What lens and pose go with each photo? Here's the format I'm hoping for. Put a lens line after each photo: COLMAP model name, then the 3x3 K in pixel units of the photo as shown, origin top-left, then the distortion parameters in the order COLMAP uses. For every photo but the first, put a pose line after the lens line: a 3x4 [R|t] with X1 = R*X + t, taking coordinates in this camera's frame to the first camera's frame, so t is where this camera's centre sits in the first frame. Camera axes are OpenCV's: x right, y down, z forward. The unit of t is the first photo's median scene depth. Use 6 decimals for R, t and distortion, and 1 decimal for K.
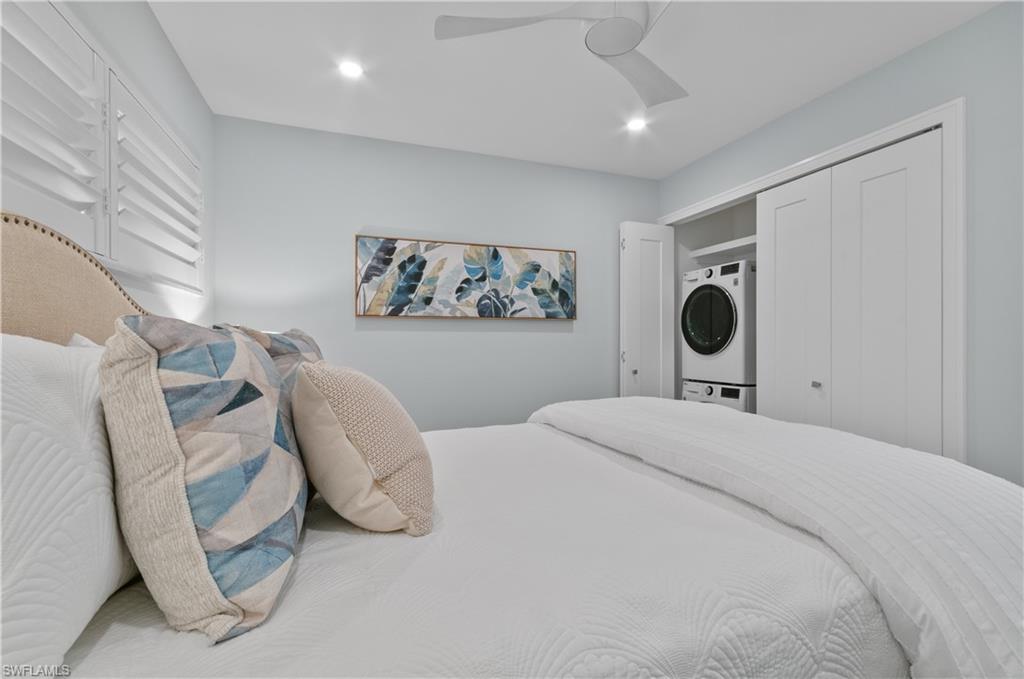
lens RADIAL K [[452.5, 0, 517.5], [0, 452.5, 339.4], [0, 0, 1]] dist [0.006597, -0.002724]
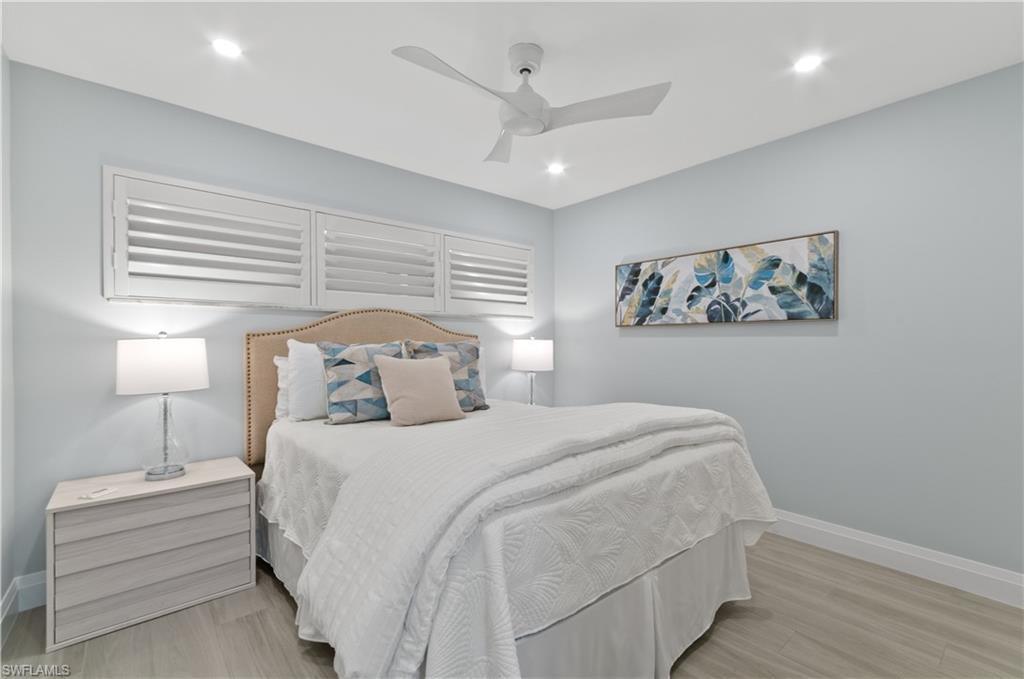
lens RADIAL K [[452.5, 0, 502.0], [0, 452.5, 338.8], [0, 0, 1]] dist [0.006597, -0.002724]
pose [[0.331200, -0.004440, -0.943550, 0.728203], [0.005436, 0.999981, -0.002797, -0.012791], [0.943545, -0.004203, 0.331218, 0.225281]]
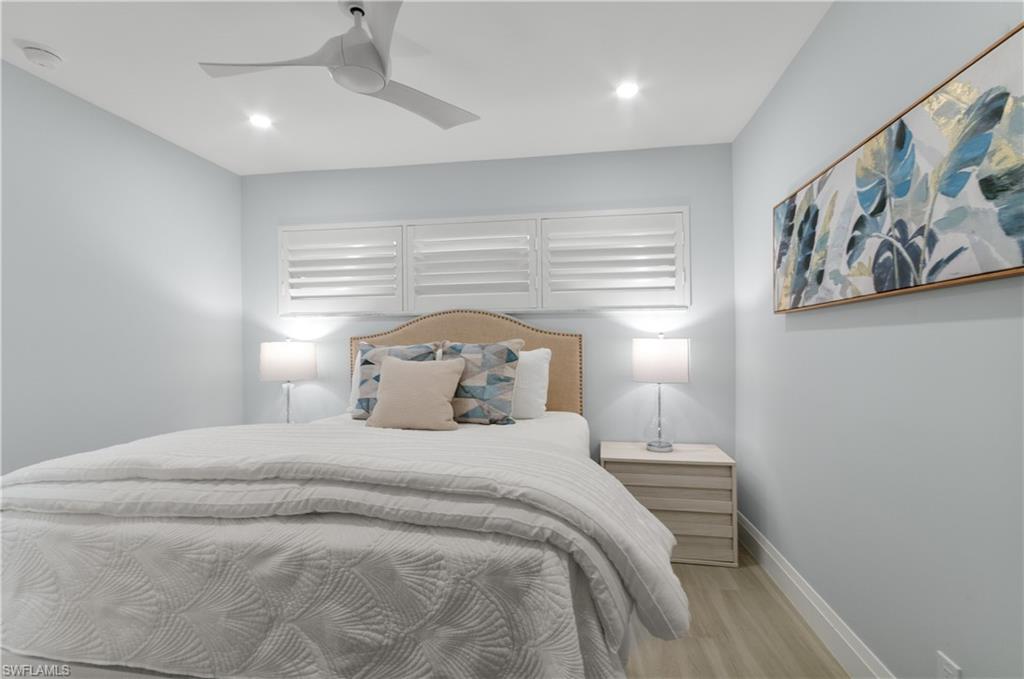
lens RADIAL K [[452.5, 0, 508.4], [0, 452.5, 341.1], [0, 0, 1]] dist [0.006597, -0.002724]
pose [[-0.488346, -0.002544, -0.872646, 0.495580], [0.014507, 0.999834, -0.011033, -0.002082], [0.872530, -0.018047, -0.488228, 0.906763]]
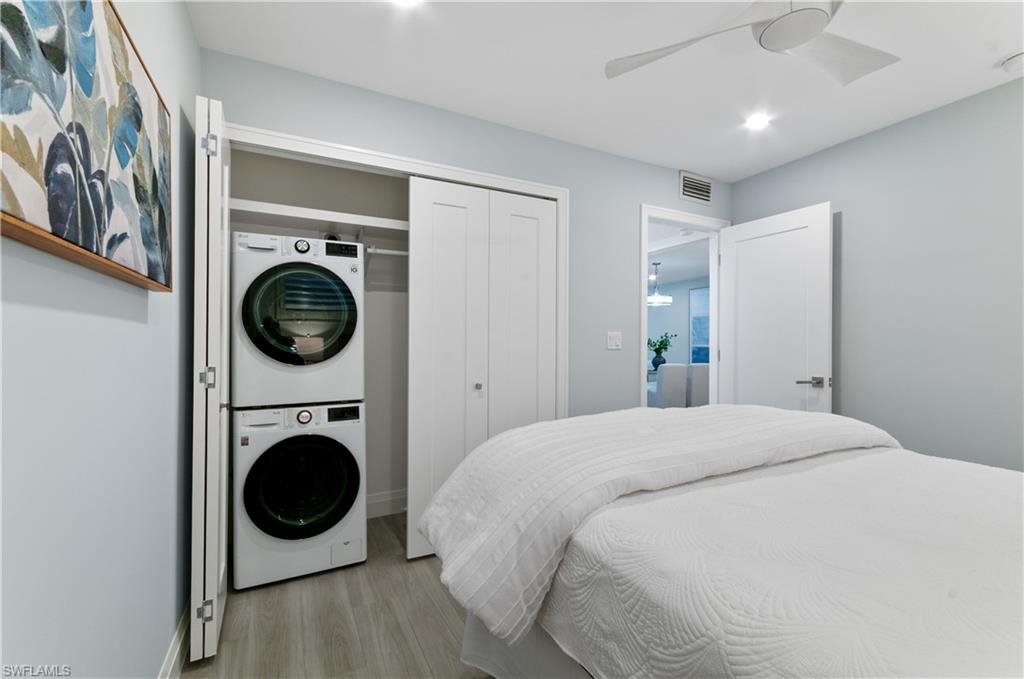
lens RADIAL K [[452.5, 0, 512.5], [0, 452.5, 345.5], [0, 0, 1]] dist [0.006597, -0.002724]
pose [[-0.124838, -0.004573, 0.992167, -0.320730], [-0.007523, 0.999965, 0.003663, -0.000645], [-0.992149, -0.007007, -0.124868, 0.821739]]
